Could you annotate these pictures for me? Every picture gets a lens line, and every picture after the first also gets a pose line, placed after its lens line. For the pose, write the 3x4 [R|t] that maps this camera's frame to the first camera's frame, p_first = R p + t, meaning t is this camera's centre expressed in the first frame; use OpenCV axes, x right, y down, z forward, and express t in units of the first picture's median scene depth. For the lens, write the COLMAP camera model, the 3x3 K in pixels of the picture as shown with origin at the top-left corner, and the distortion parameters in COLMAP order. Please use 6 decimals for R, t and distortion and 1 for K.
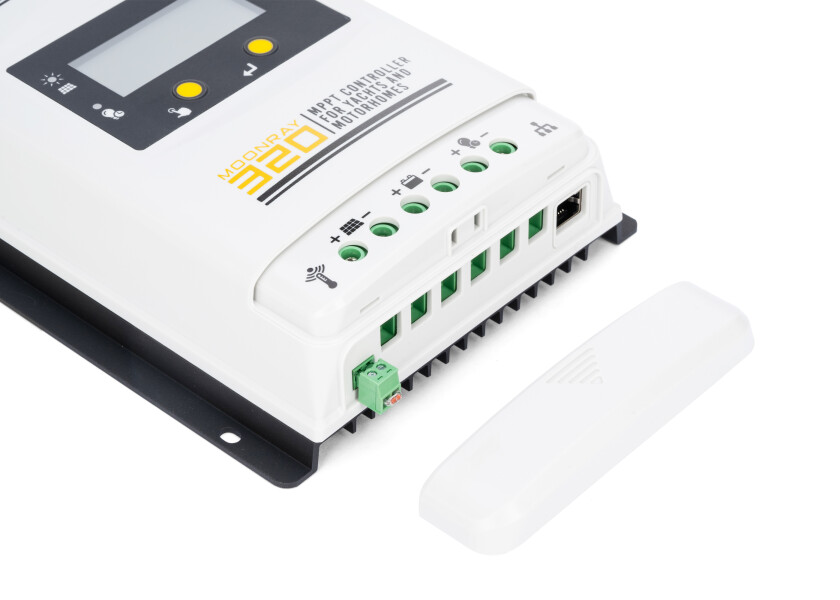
lens RADIAL K [[2806.8, 0, 420.0], [0, 2806.8, 300.0], [0, 0, 1]] dist [-0.126643, -2.438862]
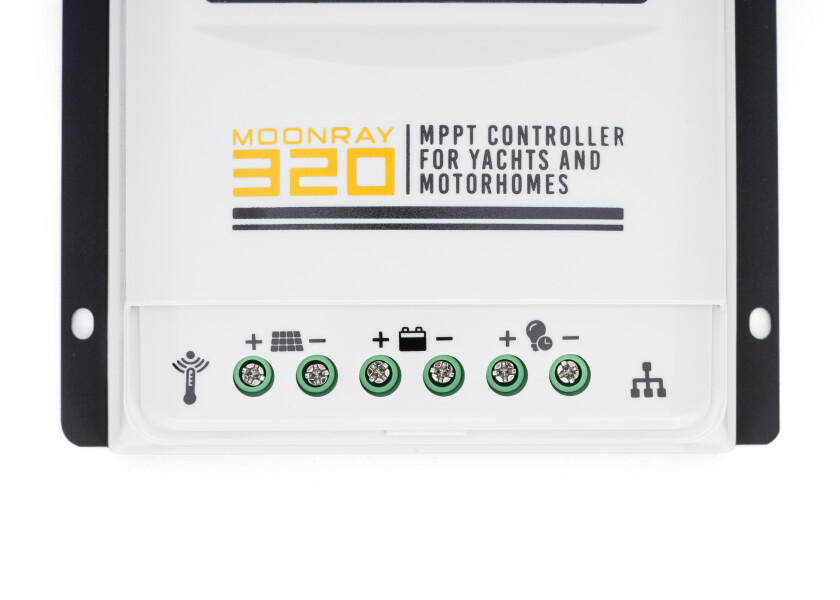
lens RADIAL K [[2806.8, 0, 420.0], [0, 2806.8, 300.0], [0, 0, 1]] dist [-0.126643, -2.438862]
pose [[0.673813, 0.738814, -0.011420, -0.001111], [-0.496306, 0.463983, 0.733758, -0.552468], [0.547409, -0.488747, 0.679315, 0.515770]]
